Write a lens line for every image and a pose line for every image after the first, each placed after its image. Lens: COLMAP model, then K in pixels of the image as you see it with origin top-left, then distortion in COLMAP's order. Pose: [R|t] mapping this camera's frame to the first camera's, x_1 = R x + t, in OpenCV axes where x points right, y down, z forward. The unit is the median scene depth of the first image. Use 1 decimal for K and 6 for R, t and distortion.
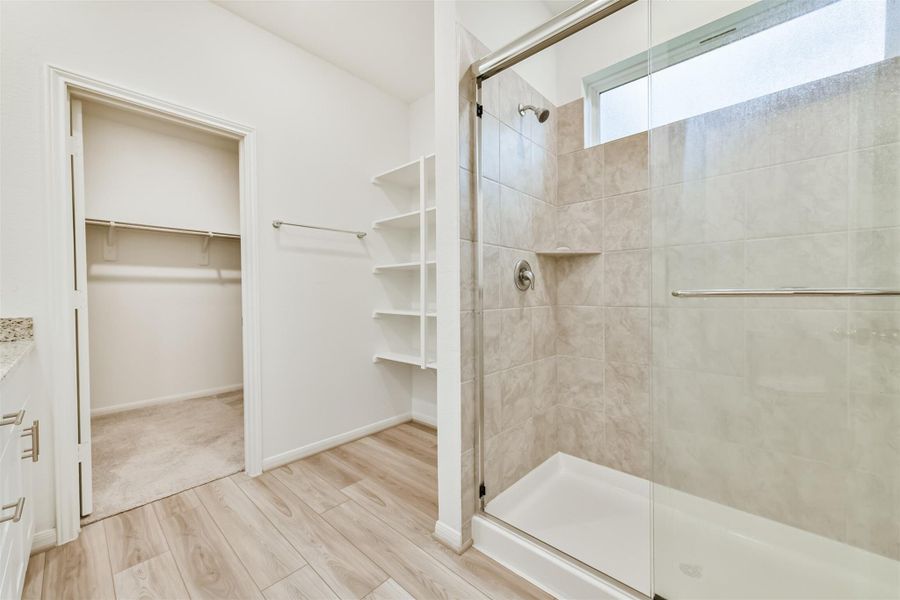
lens RADIAL K [[361.4, 0, 447.5], [0, 361.4, 300.8], [0, 0, 1]] dist [0.001711, 0.000243]
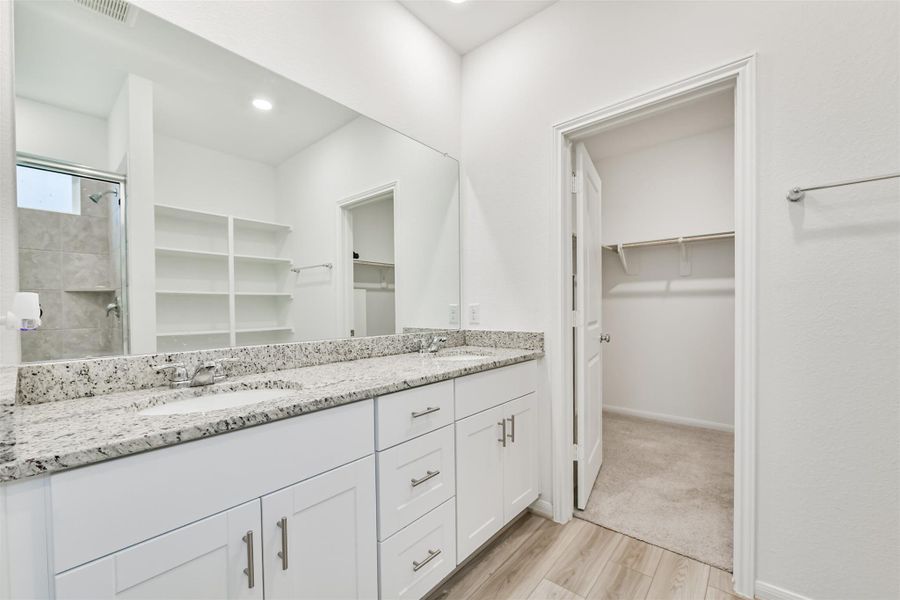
lens RADIAL K [[361.4, 0, 448.6], [0, 361.4, 307.7], [0, 0, 1]] dist [0.001711, 0.000243]
pose [[0.042094, 0.010008, -0.999064, 0.101626], [0.003152, 0.999944, 0.010149, -0.045932], [0.999109, -0.003576, 0.042060, 0.509338]]
